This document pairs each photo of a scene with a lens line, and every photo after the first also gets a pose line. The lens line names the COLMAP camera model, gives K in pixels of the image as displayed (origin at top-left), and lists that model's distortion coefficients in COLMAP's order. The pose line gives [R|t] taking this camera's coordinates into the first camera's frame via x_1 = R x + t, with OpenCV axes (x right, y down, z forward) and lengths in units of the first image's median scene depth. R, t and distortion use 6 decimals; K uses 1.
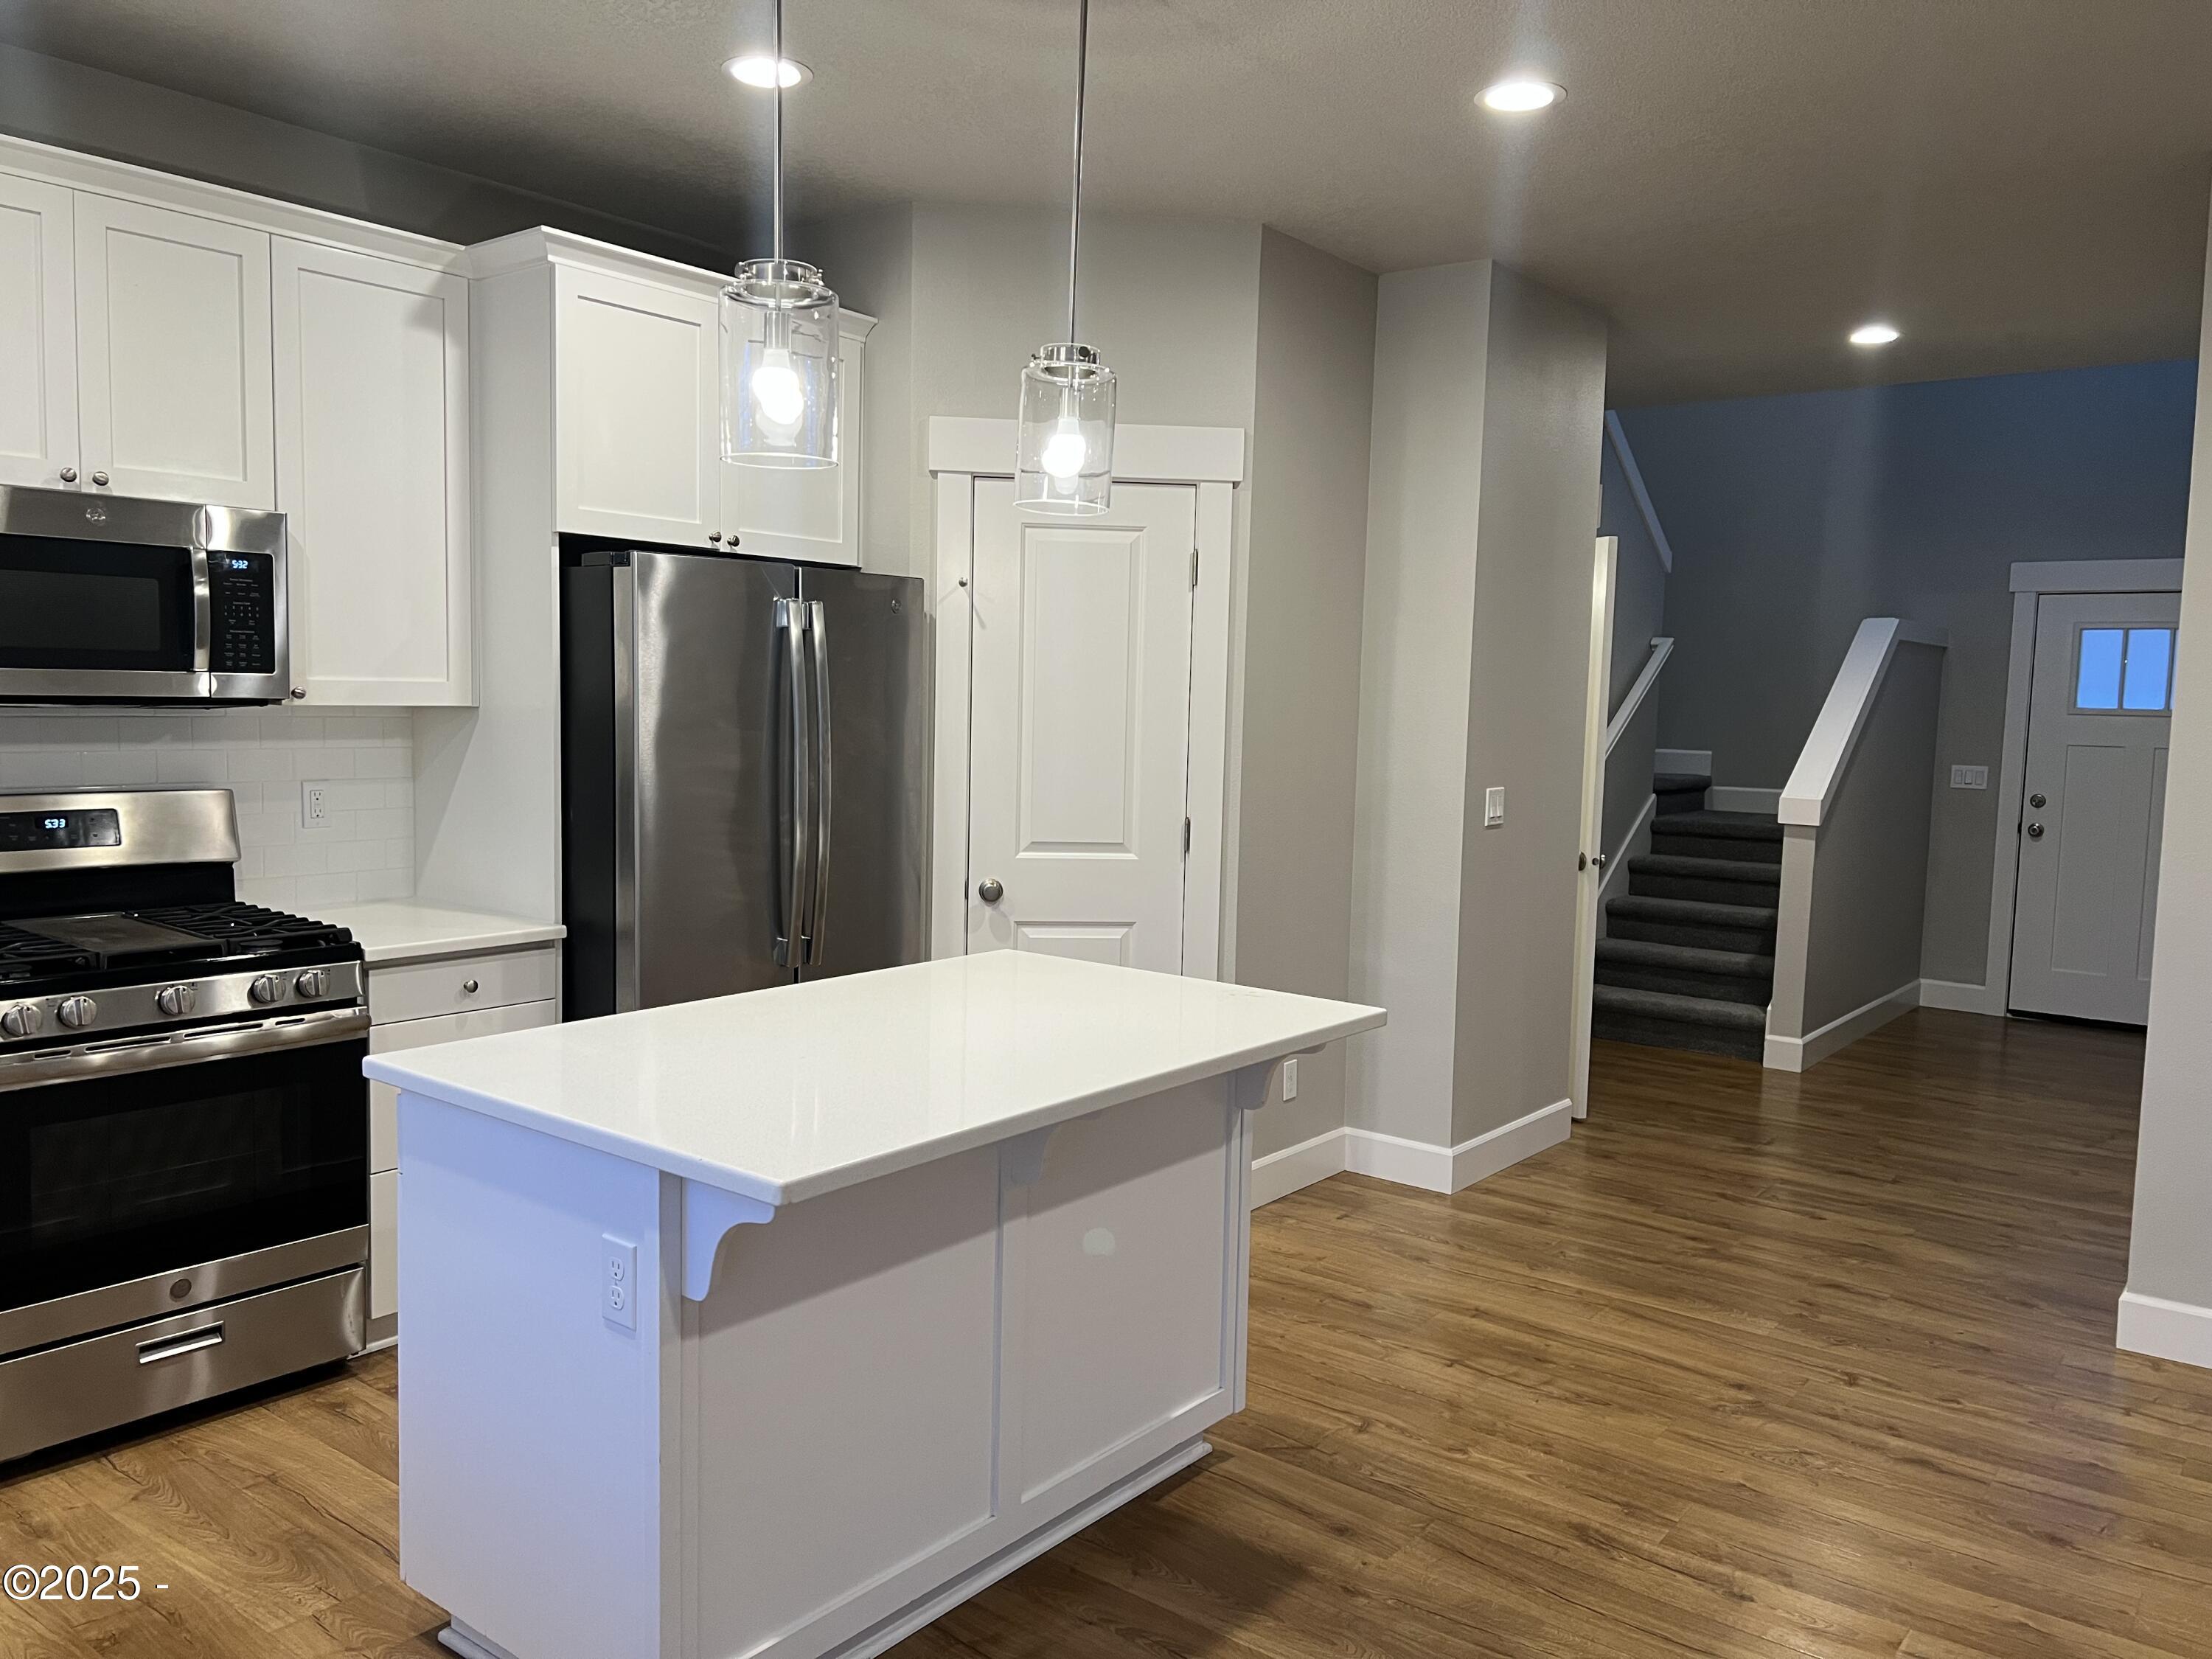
lens RADIAL K [[1655.6, 0, 1109.7], [0, 1655.6, 836.4], [0, 0, 1]] dist [0.034809, -0.042023]
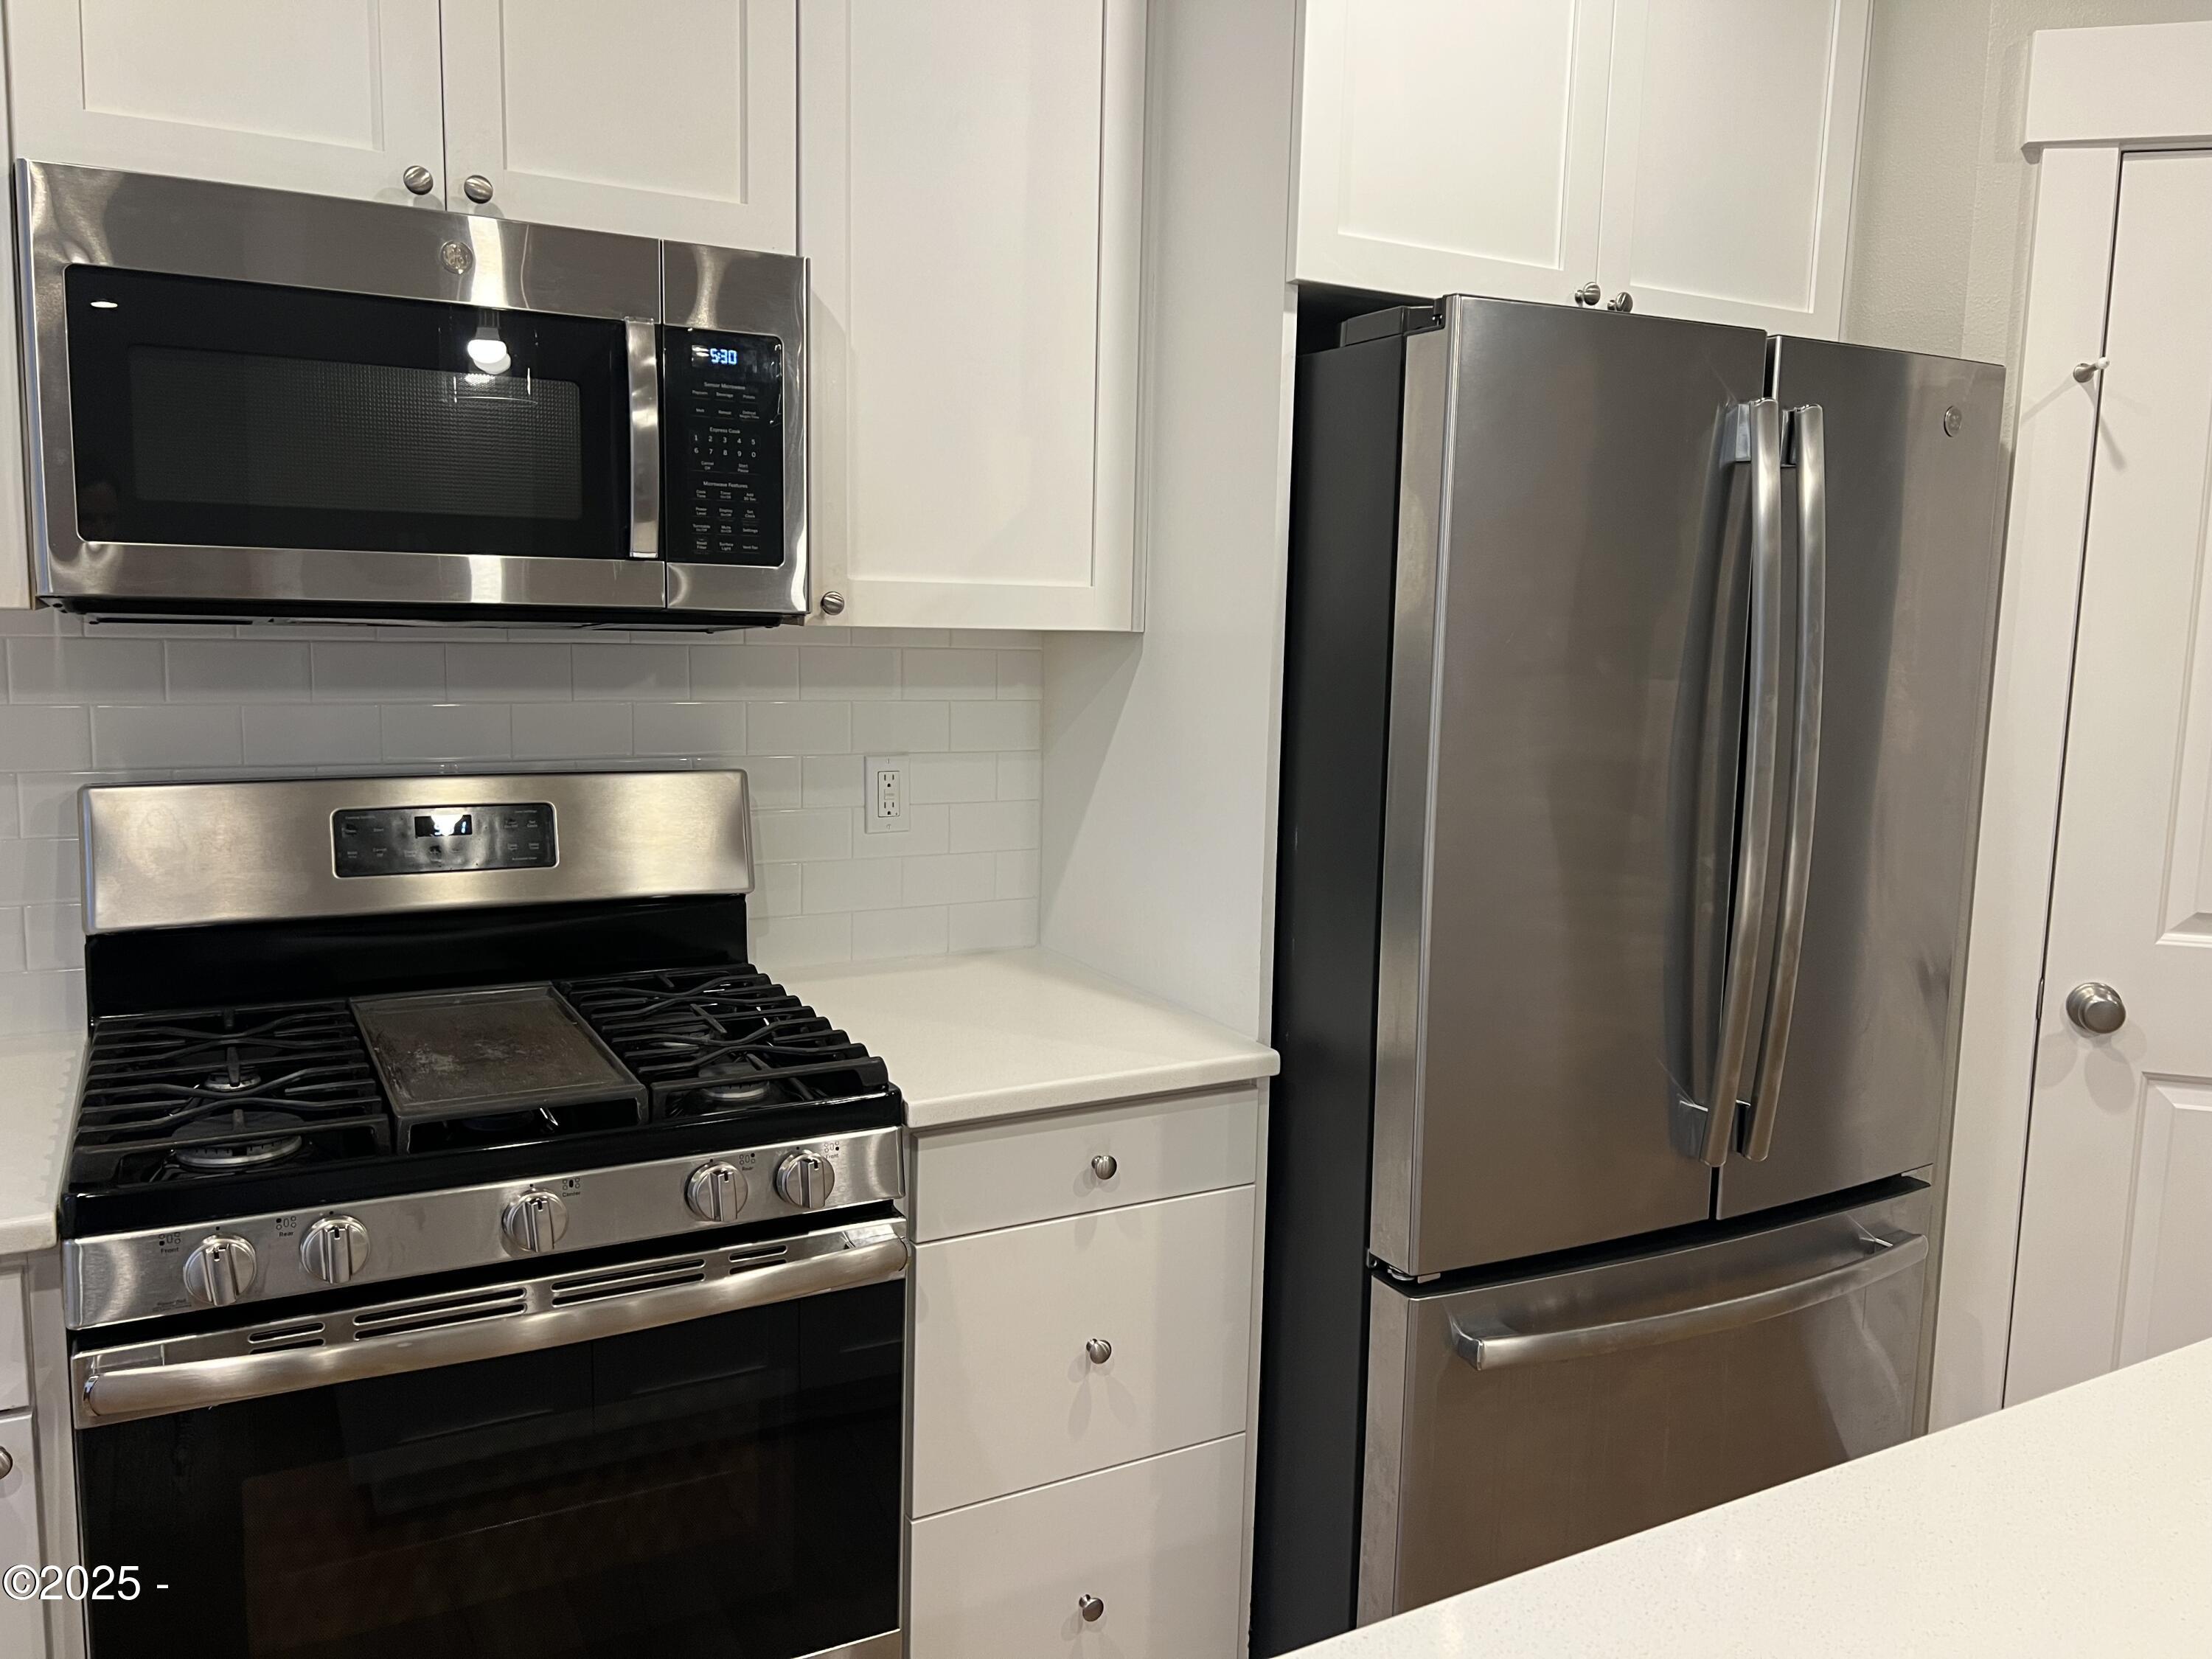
lens RADIAL K [[1655.6, 0, 1092.8], [0, 1655.6, 827.2], [0, 0, 1]] dist [0.034809, -0.042023]
pose [[0.917297, 0.046991, -0.395421, -0.184962], [-0.035092, 0.998689, 0.037277, -0.035165], [0.396654, -0.020318, 0.917743, 0.519351]]
